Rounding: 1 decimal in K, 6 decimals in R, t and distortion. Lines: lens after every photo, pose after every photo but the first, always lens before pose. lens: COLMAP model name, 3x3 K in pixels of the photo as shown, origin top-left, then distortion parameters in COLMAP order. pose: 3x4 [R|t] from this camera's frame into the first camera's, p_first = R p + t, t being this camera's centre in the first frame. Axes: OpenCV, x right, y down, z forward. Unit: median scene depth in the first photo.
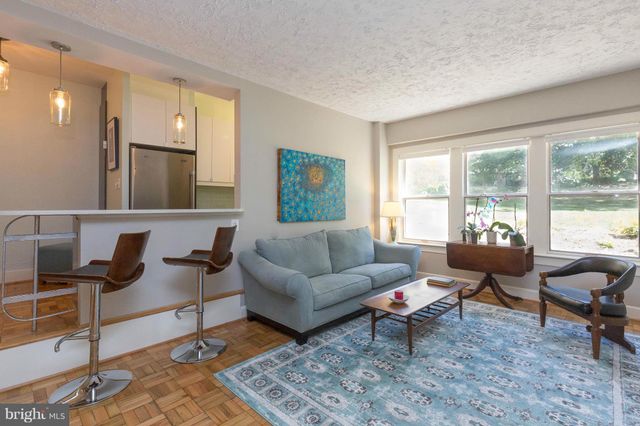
lens RADIAL K [[301.1, 0, 320.6], [0, 301.1, 209.3], [0, 0, 1]] dist [0.013441, 0.000197]
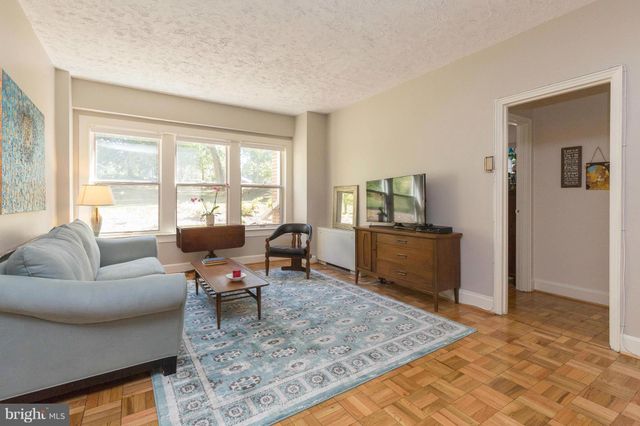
lens RADIAL K [[301.1, 0, 325.3], [0, 301.1, 201.5], [0, 0, 1]] dist [0.013441, 0.000197]
pose [[0.215212, -0.001857, 0.976566, -0.768363], [0.015492, 0.999879, -0.001512, 0.049763], [-0.976444, 0.015454, 0.215215, 0.532490]]
